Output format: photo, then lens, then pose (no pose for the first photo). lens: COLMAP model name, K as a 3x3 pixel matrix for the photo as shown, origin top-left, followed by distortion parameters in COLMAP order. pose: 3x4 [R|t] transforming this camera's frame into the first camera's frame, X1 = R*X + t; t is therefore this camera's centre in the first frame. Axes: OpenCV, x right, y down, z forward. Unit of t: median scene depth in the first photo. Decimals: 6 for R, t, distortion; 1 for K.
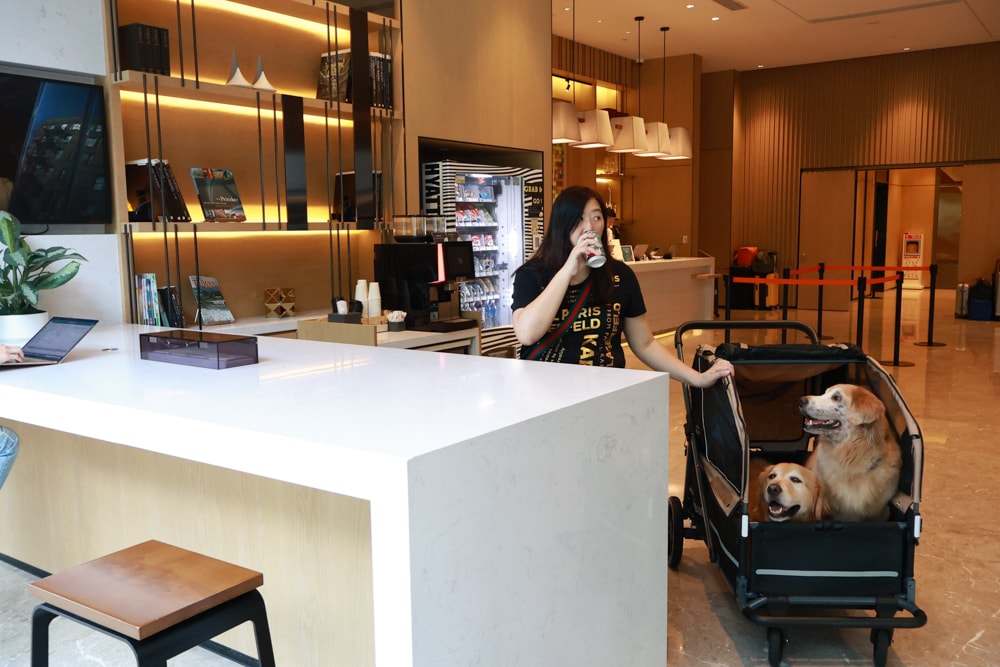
lens RADIAL K [[874.2, 0, 498.3], [0, 874.2, 336.4], [0, 0, 1]] dist [0.002585, -0.007527]
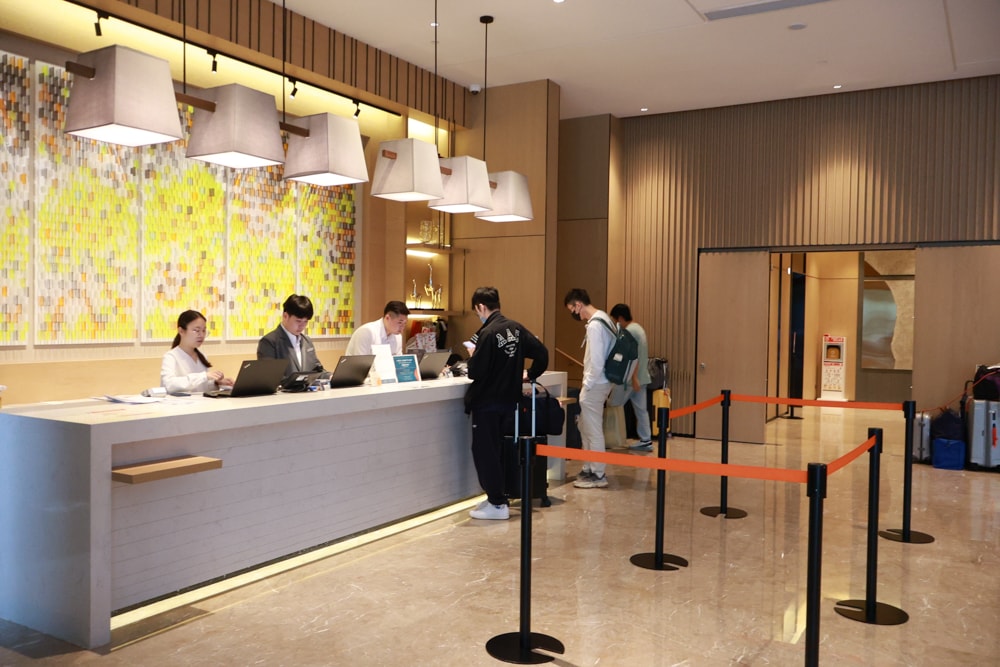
lens RADIAL K [[836.1, 0, 503.2], [0, 836.1, 338.1], [0, 0, 1]] dist [-0.011994, 0.008504]
pose [[0.995720, 0.024244, 0.089187, 0.127541], [-0.015735, 0.995363, -0.094899, -0.049246], [-0.091074, 0.093090, 0.991484, 0.340379]]
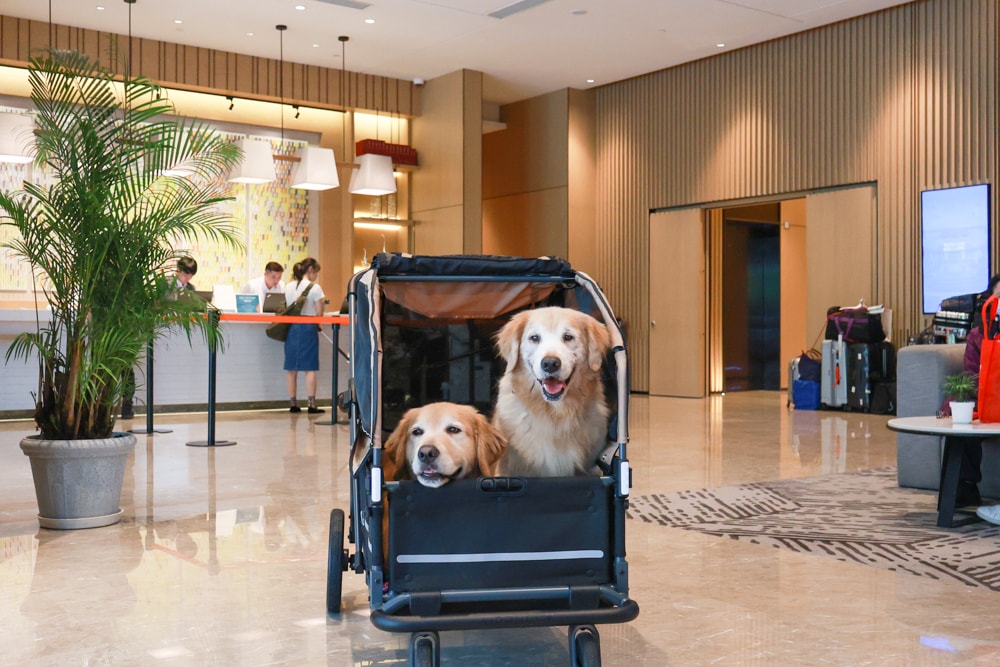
lens RADIAL K [[1112.7, 0, 497.2], [0, 1112.7, 330.0], [0, 0, 1]] dist [0.001619, 0.000000]
pose [[0.948876, 0.011920, -0.315423, 0.556383], [-0.050807, 0.992025, -0.115352, 0.031832], [0.311532, 0.125480, 0.941914, 0.068248]]
